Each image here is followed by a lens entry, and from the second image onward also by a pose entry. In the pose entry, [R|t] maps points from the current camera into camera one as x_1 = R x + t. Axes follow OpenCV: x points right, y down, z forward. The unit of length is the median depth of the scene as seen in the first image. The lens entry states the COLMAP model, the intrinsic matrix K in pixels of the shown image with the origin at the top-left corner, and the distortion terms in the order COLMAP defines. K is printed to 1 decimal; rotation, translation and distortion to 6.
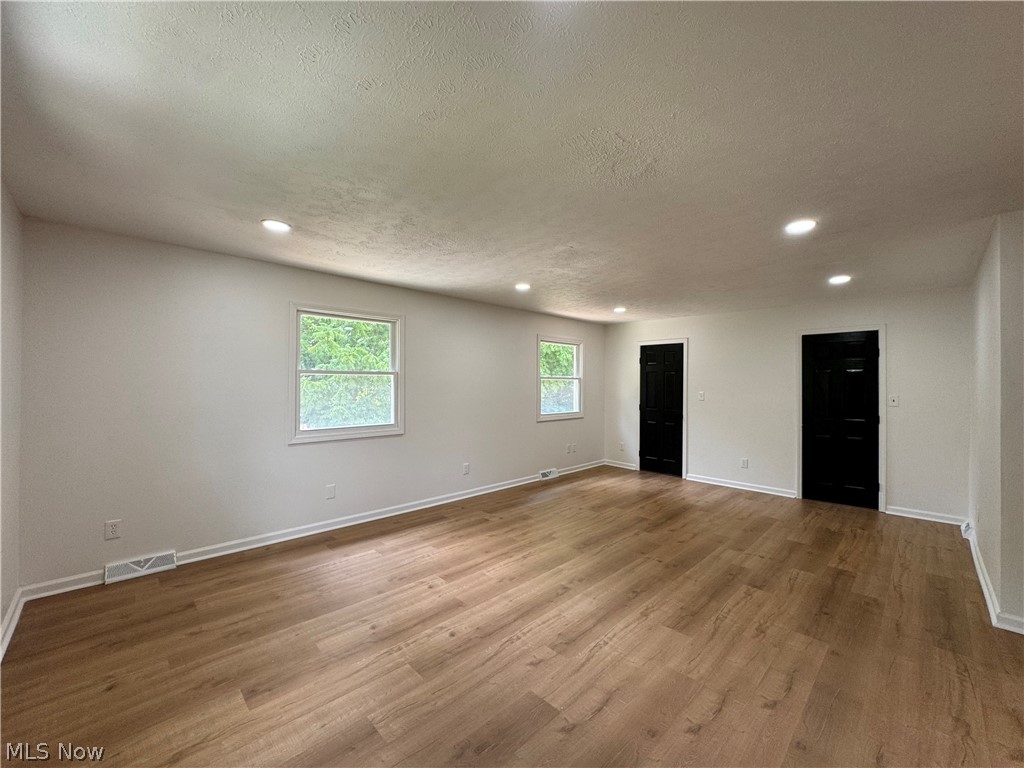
lens RADIAL K [[410.7, 0, 513.1], [0, 410.7, 382.6], [0, 0, 1]] dist [-0.004010, -0.000463]
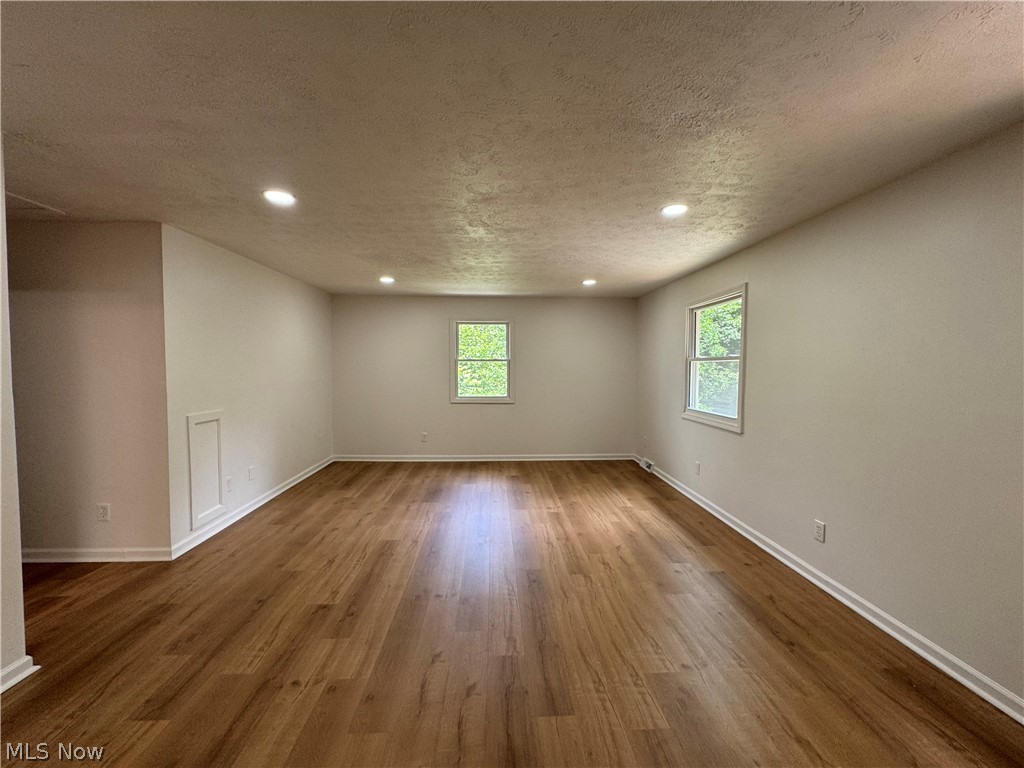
lens RADIAL K [[410.7, 0, 513.1], [0, 410.7, 382.6], [0, 0, 1]] dist [-0.004010, -0.000463]
pose [[-0.665277, 0.020585, -0.746313, 0.851530], [-0.006962, 0.999405, 0.033772, 0.003056], [0.746564, 0.027663, -0.664738, 1.642427]]
